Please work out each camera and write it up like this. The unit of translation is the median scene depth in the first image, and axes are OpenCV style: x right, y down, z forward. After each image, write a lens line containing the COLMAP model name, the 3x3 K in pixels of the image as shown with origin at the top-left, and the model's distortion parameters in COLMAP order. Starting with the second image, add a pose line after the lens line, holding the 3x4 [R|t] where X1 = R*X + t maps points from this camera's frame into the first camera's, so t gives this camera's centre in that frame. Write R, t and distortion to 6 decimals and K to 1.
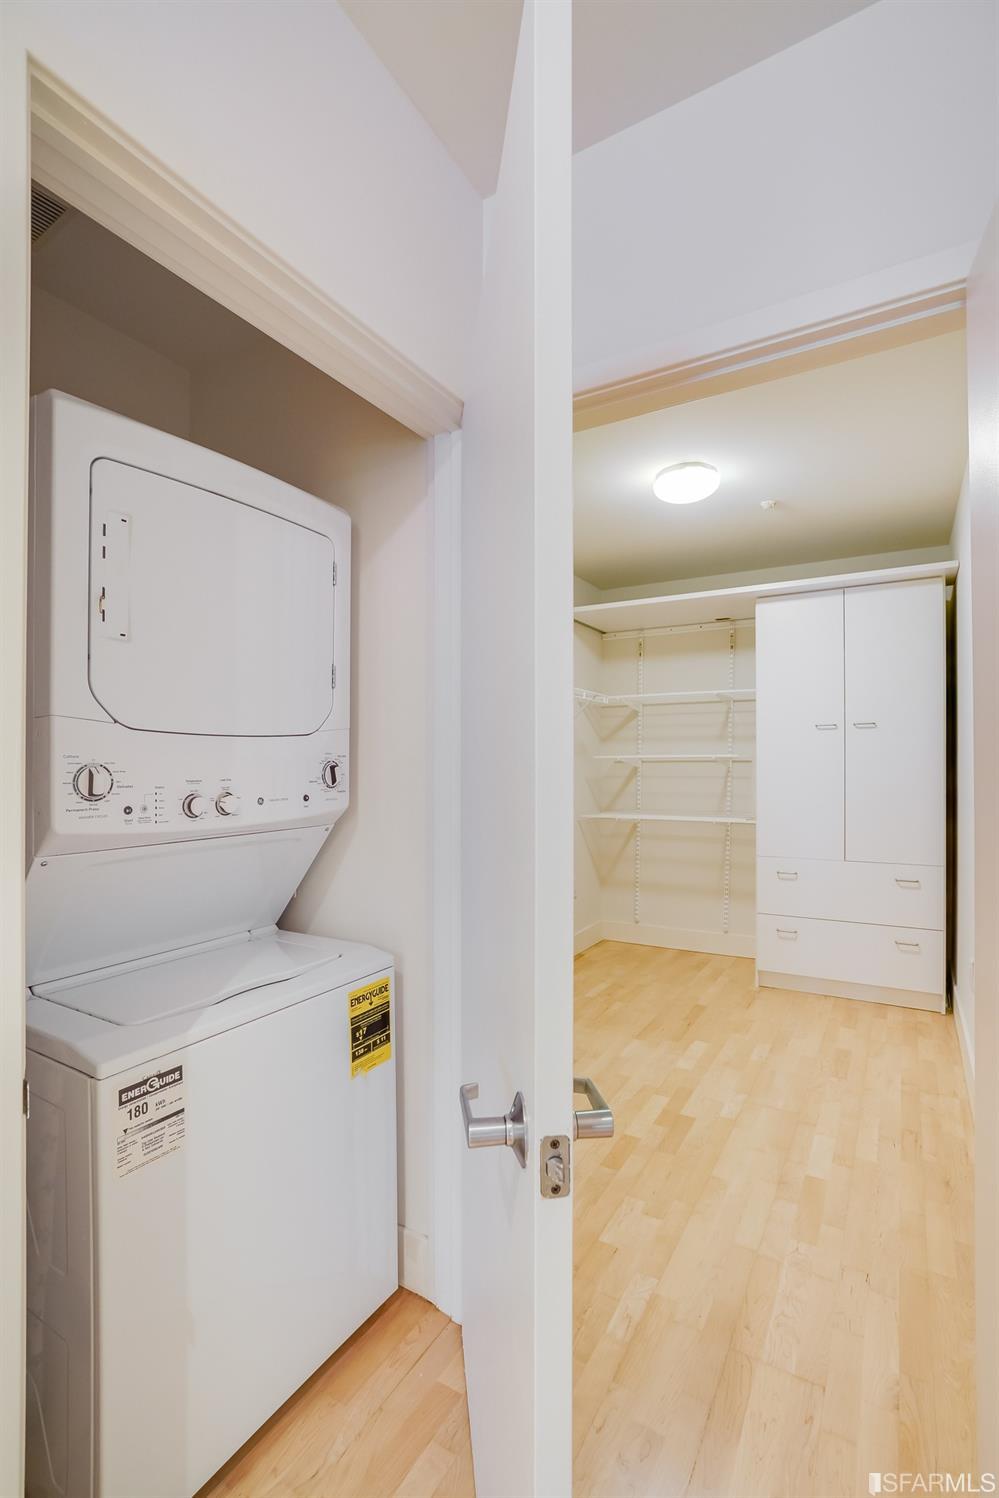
lens RADIAL K [[670.6, 0, 499.5], [0, 670.6, 749.0], [0, 0, 1]] dist [-0.000405, -0.000143]
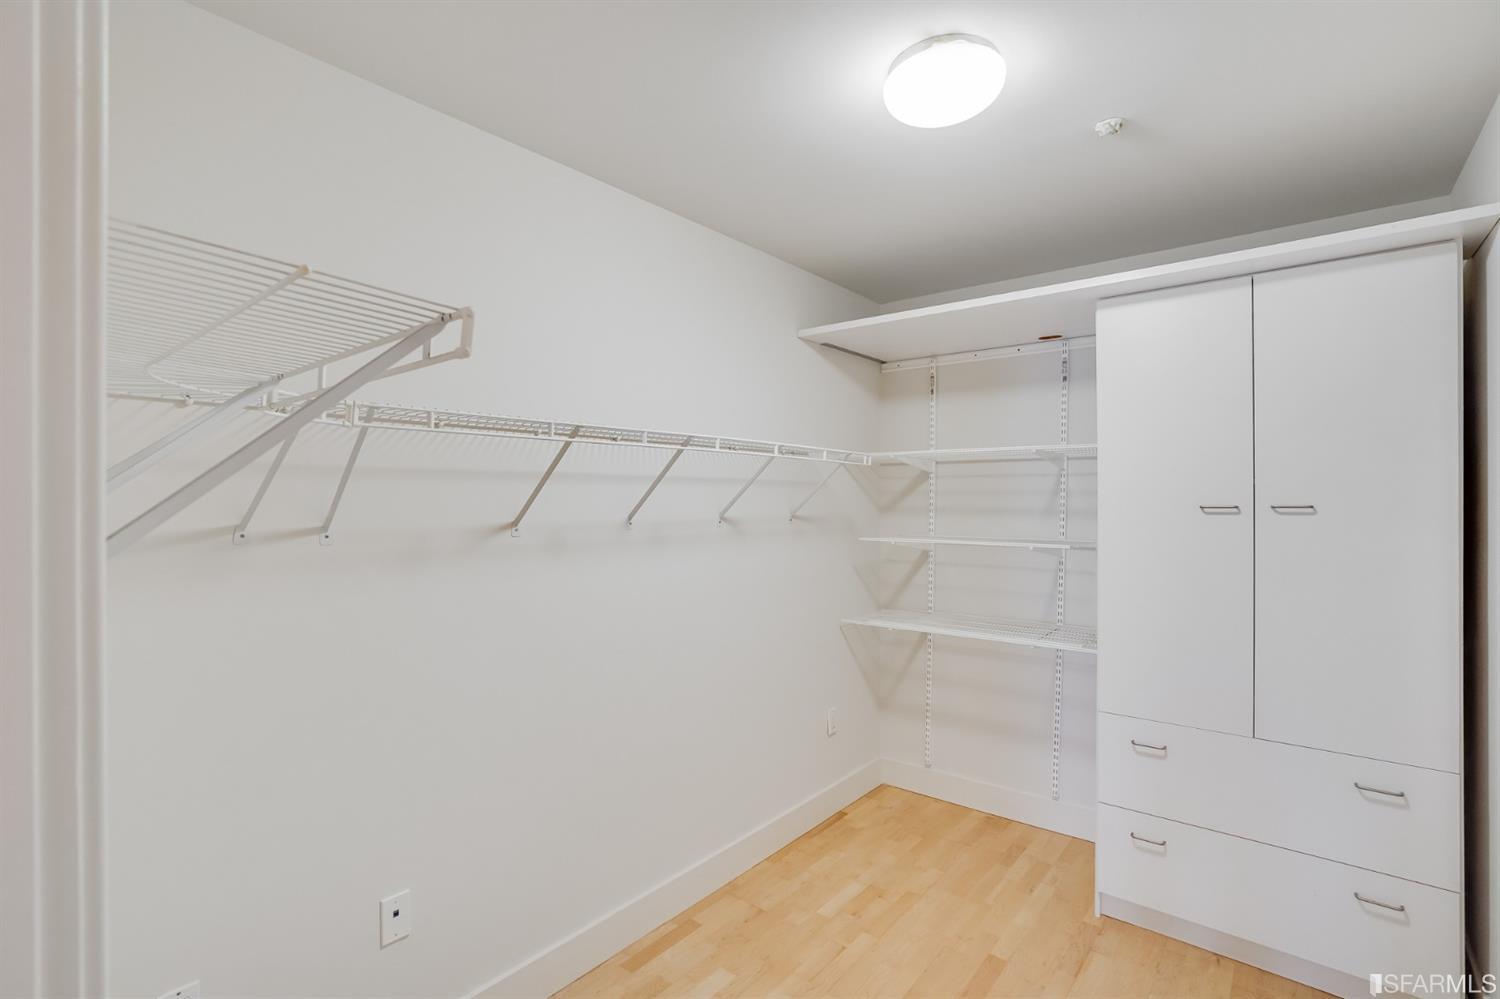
lens RADIAL K [[679.1, 0, 746.4], [0, 679.1, 488.3], [0, 0, 1]] dist [-0.001671, 0.007363]
pose [[0.988273, 0.001198, -0.152693, 0.136172], [-0.000751, 0.999995, 0.002988, -0.044104], [0.152696, -0.002838, 0.988269, 0.280409]]
